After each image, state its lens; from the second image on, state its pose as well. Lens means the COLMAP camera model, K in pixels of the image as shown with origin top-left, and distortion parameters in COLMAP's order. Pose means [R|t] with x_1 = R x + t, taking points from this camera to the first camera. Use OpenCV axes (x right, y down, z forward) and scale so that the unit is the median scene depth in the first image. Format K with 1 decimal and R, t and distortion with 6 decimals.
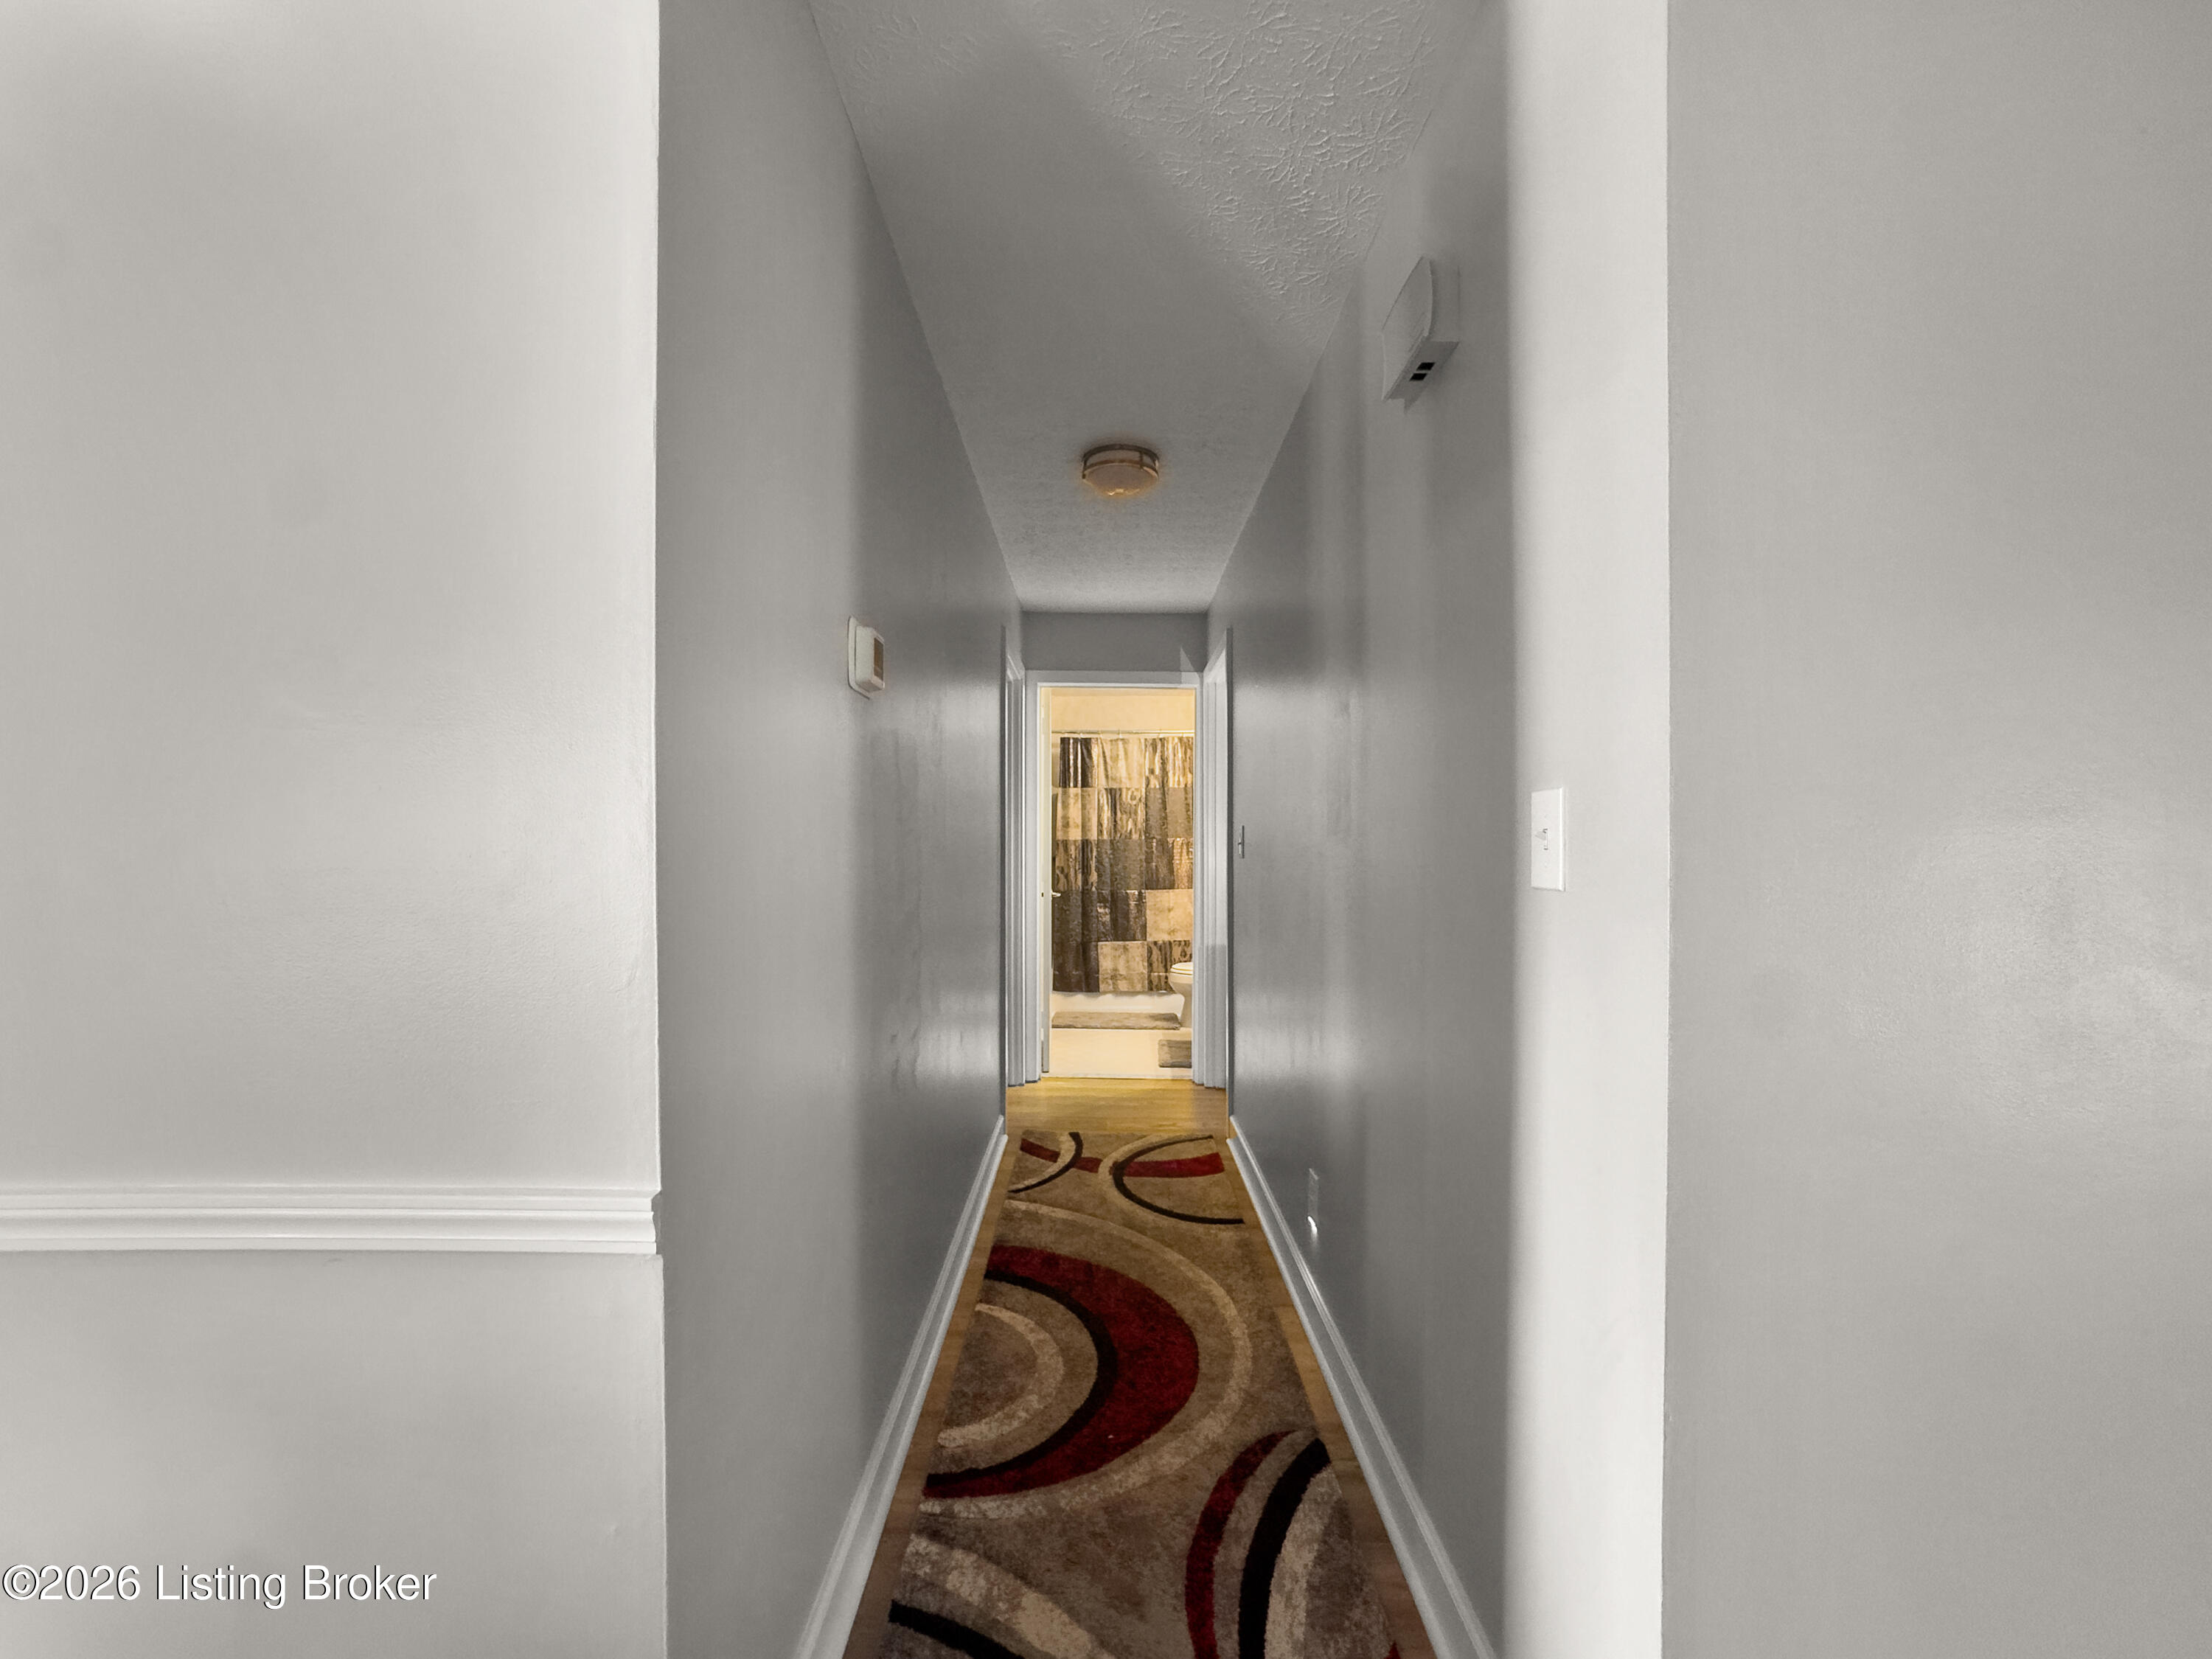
lens RADIAL K [[907.0, 0, 1112.2], [0, 907.0, 829.3], [0, 0, 1]] dist [-0.035176, 0.014641]
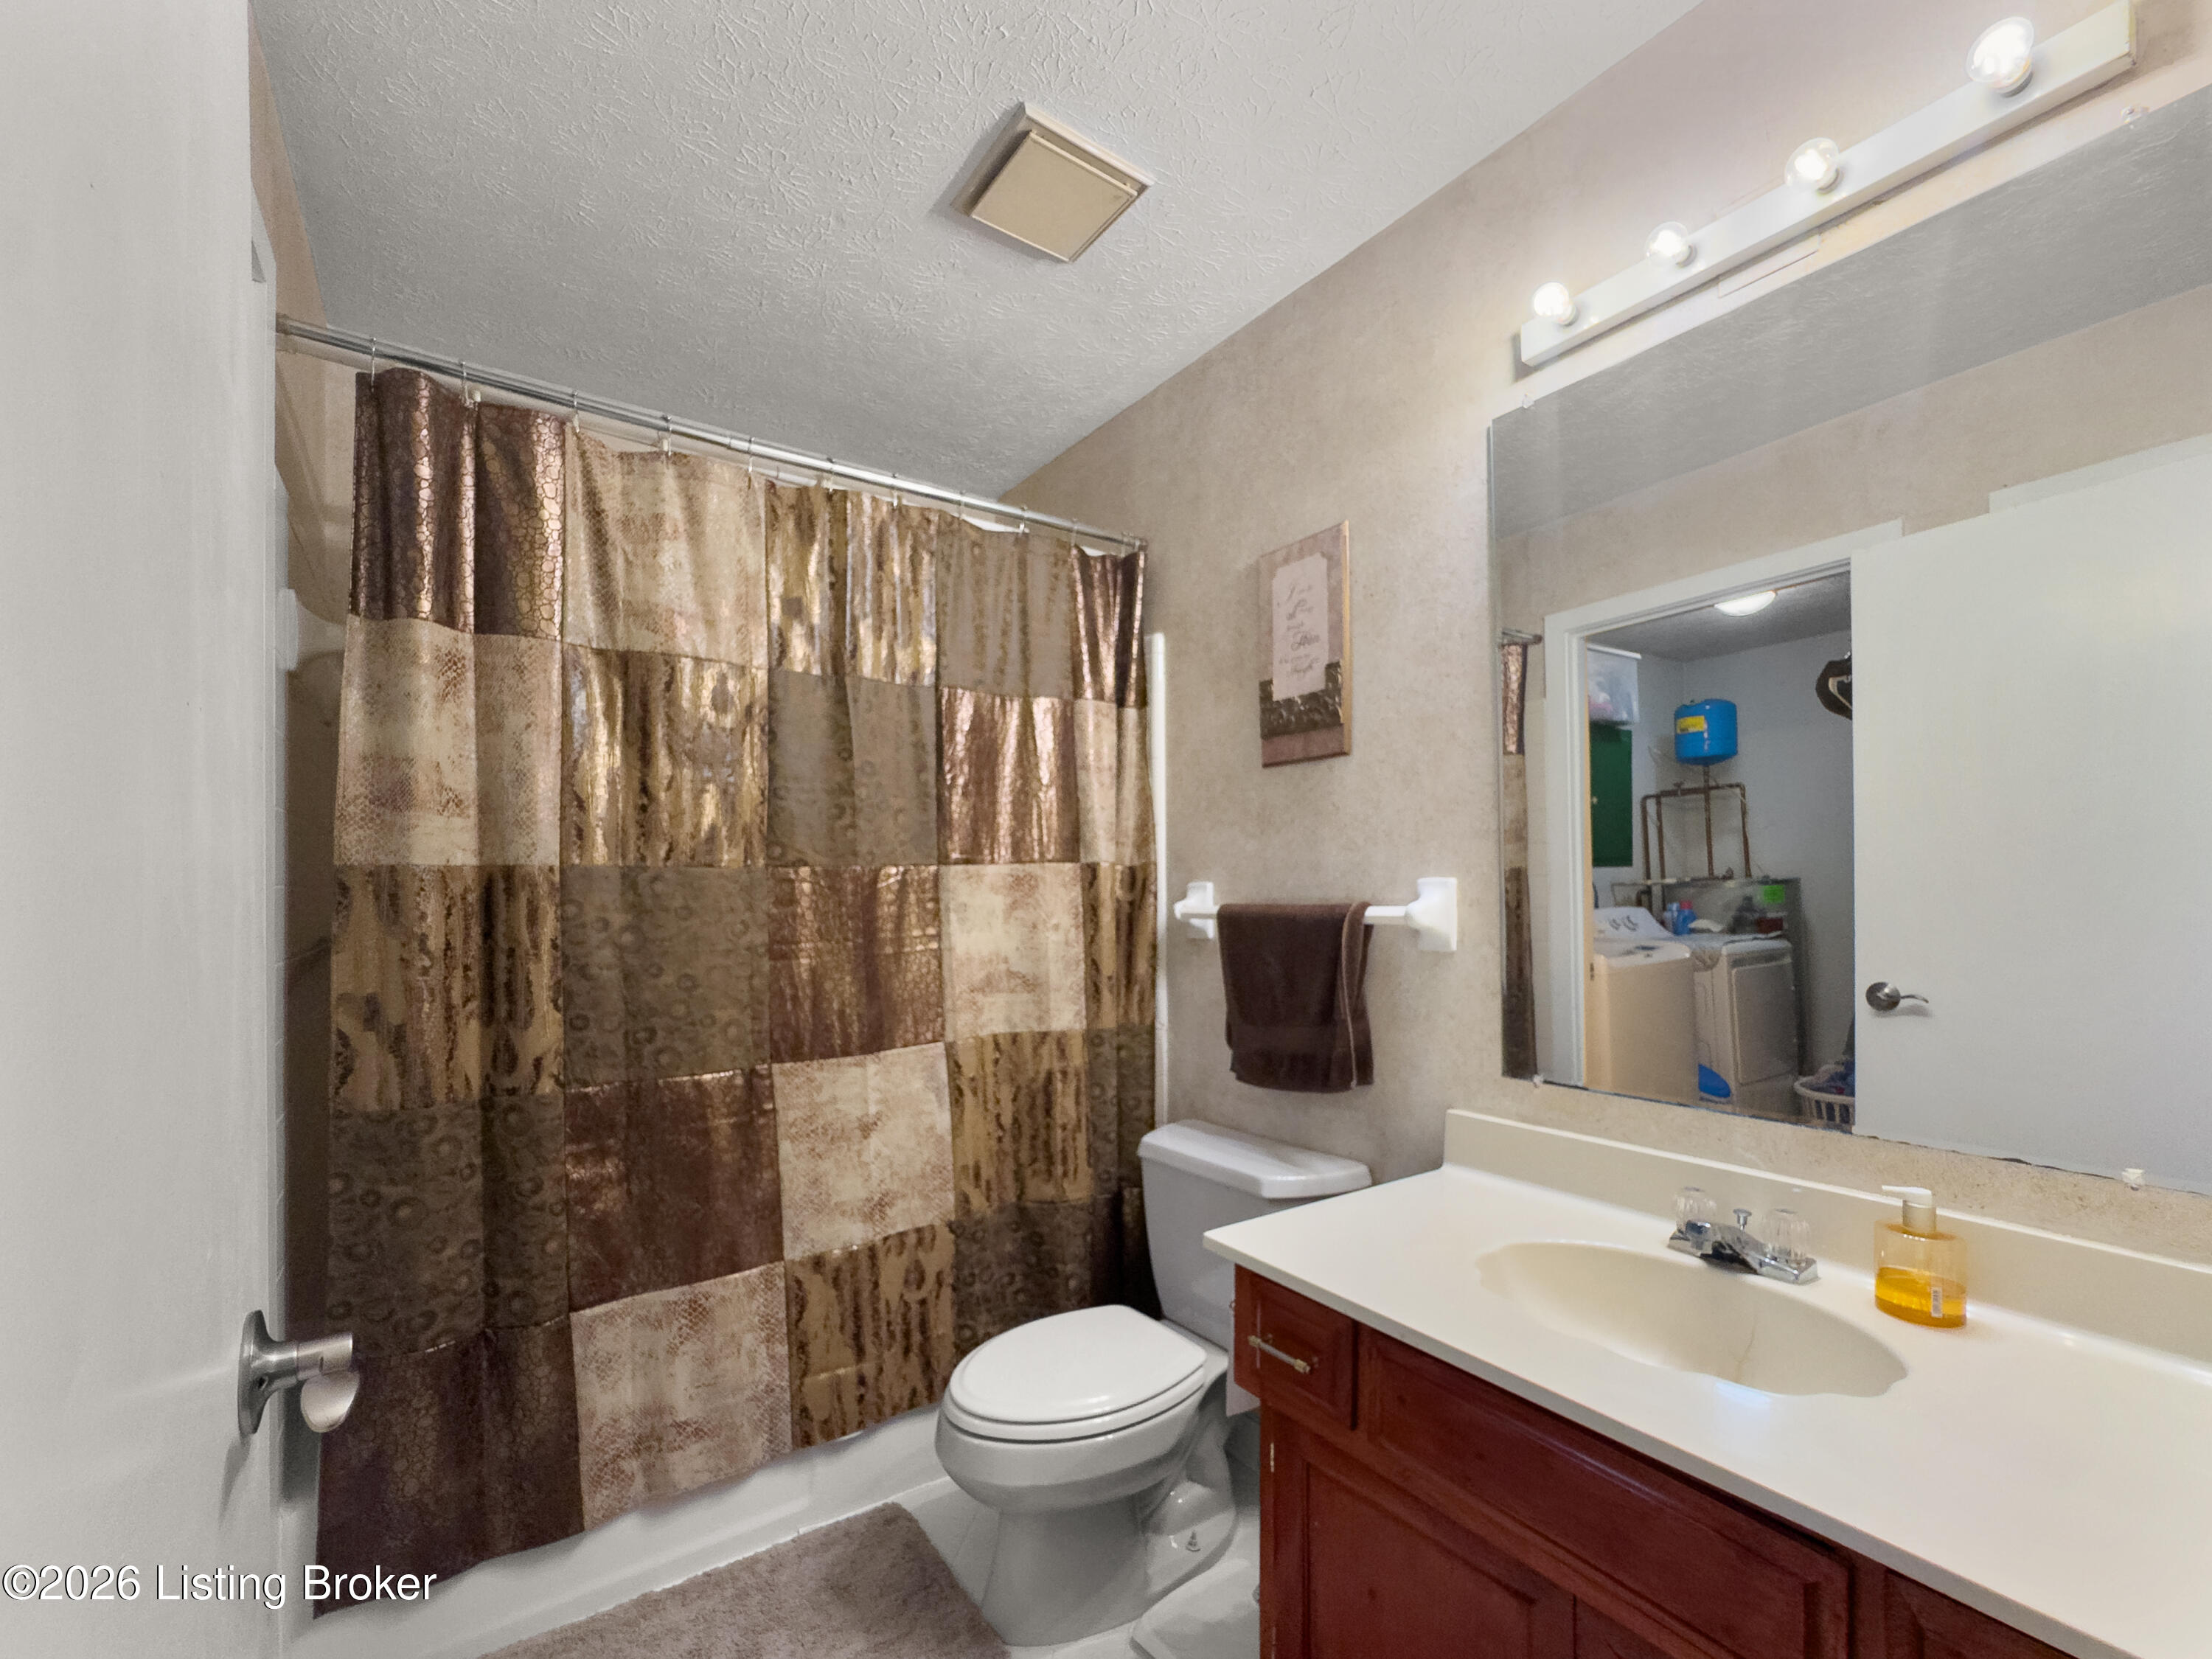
lens RADIAL K [[907.0, 0, 1073.3], [0, 907.0, 897.9], [0, 0, 1]] dist [-0.035176, 0.014641]
pose [[0.803378, -0.006499, 0.595434, -0.047456], [0.013273, 0.999887, -0.006995, 0.022712], [-0.595322, 0.013523, 0.803374, 0.742217]]
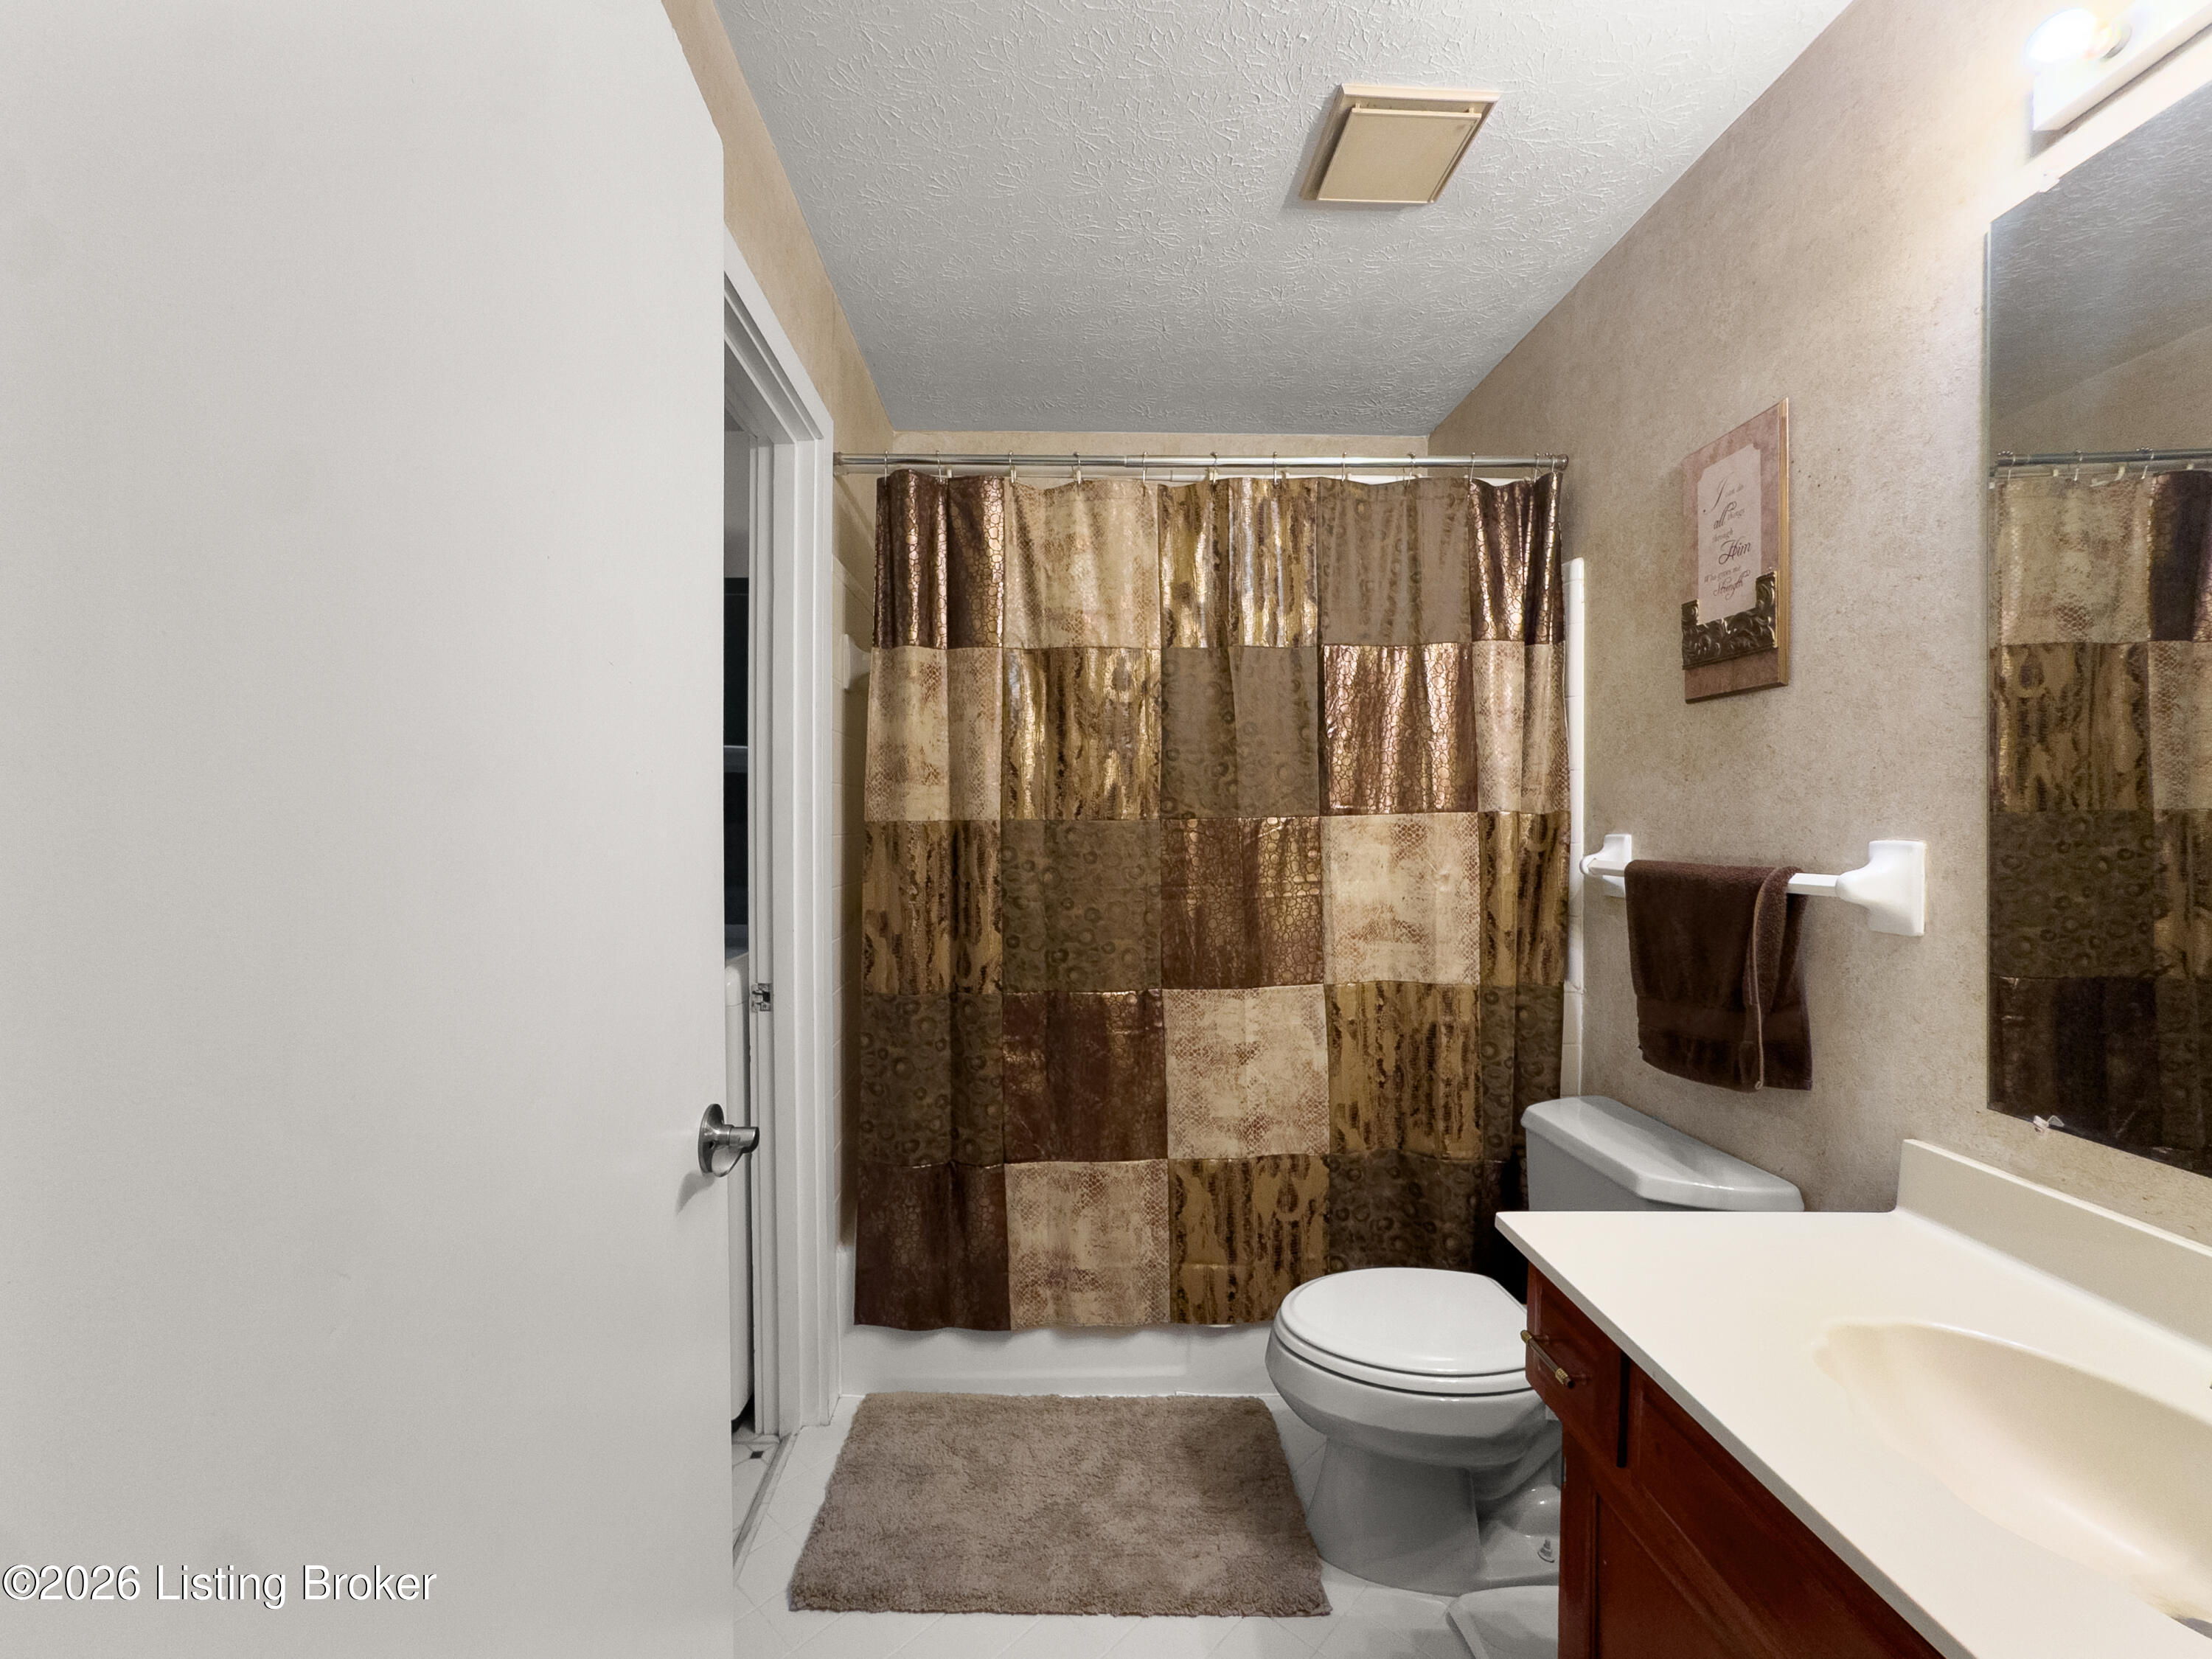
lens RADIAL K [[907.0, 0, 1112.2], [0, 907.0, 833.7], [0, 0, 1]] dist [-0.035176, 0.014641]
pose [[0.997922, -0.000511, 0.064425, 0.000696], [0.000343, 0.999997, 0.002619, 0.014906], [-0.064426, -0.002592, 0.997919, 0.701561]]
